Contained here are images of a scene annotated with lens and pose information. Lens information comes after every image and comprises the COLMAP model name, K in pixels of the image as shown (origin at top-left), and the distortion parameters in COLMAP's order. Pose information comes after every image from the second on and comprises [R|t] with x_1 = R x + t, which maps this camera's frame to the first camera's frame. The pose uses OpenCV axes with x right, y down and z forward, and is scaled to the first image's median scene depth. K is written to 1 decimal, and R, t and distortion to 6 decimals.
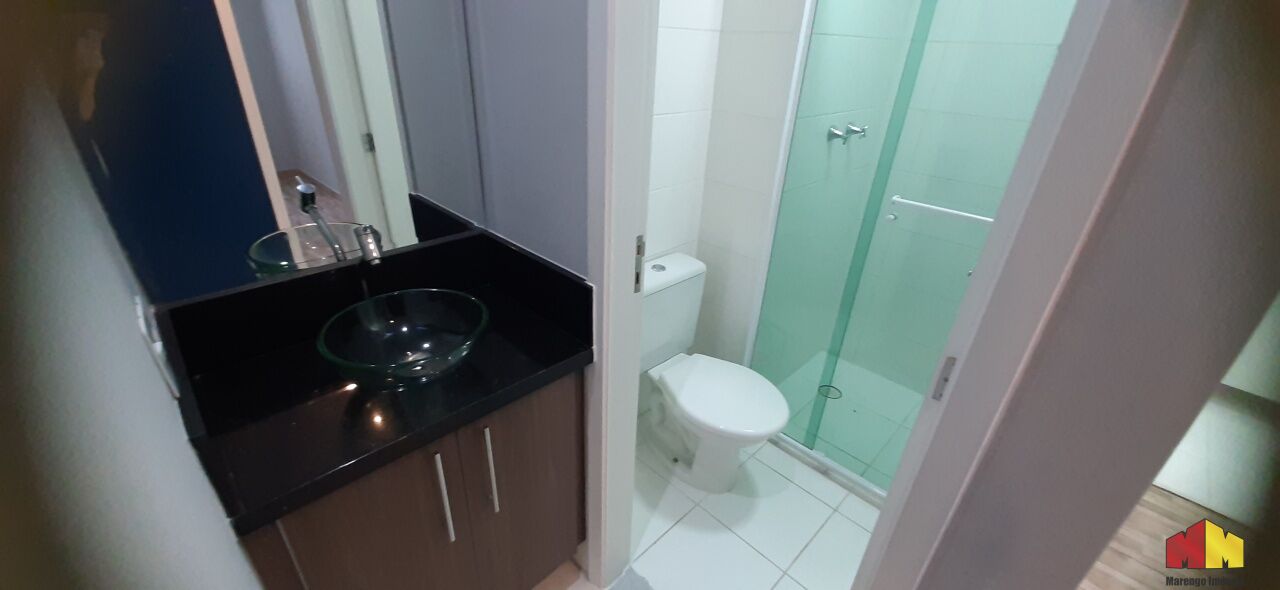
lens RADIAL K [[500.5, 0, 626.5], [0, 500.5, 302.2], [0, 0, 1]] dist [0.007957, -0.000182]
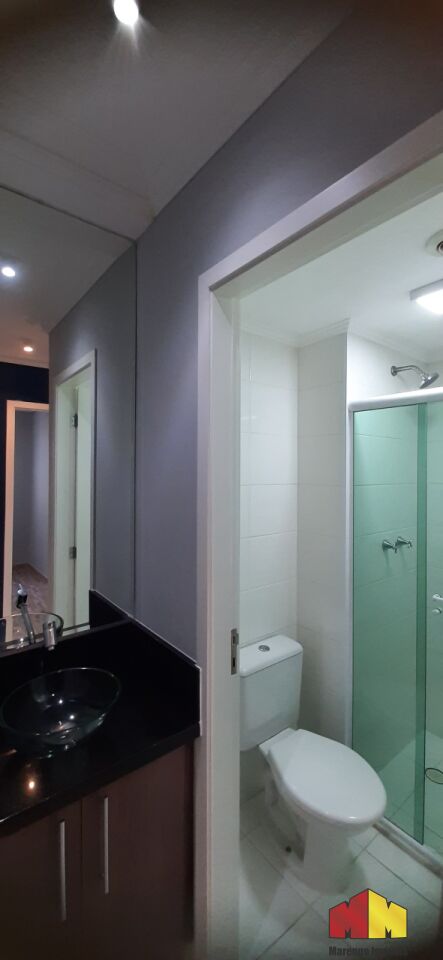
lens RADIAL K [[377.5, 0, 220.7], [0, 377.5, 469.7], [0, 0, 1]] dist [0.021827, -0.016490]
pose [[0.993905, -0.030365, -0.105979, 0.071091], [-0.022242, 0.886321, -0.462537, -0.021888], [0.107976, 0.462075, 0.880243, -0.094895]]
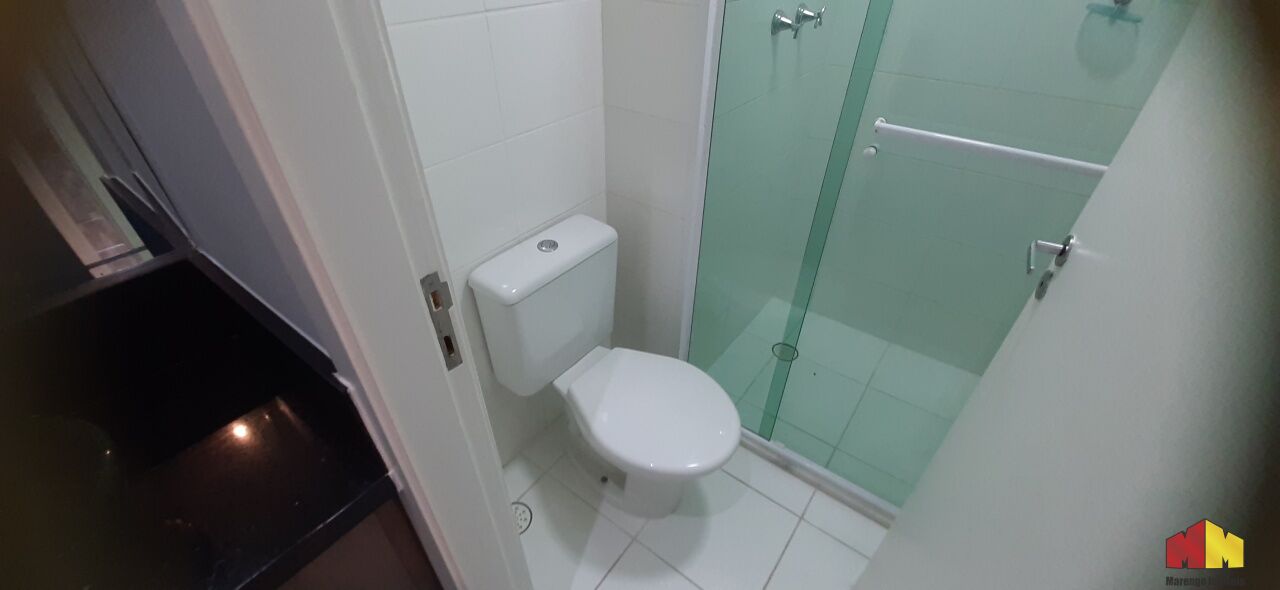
lens RADIAL K [[492.2, 0, 625.3], [0, 492.2, 296.6], [0, 0, 1]] dist [0.001241, -0.000050]
pose [[0.990127, -0.111292, 0.085220, 0.105832], [0.095449, 0.980540, 0.171557, -0.107041], [-0.102654, -0.161729, 0.981481, 0.306373]]
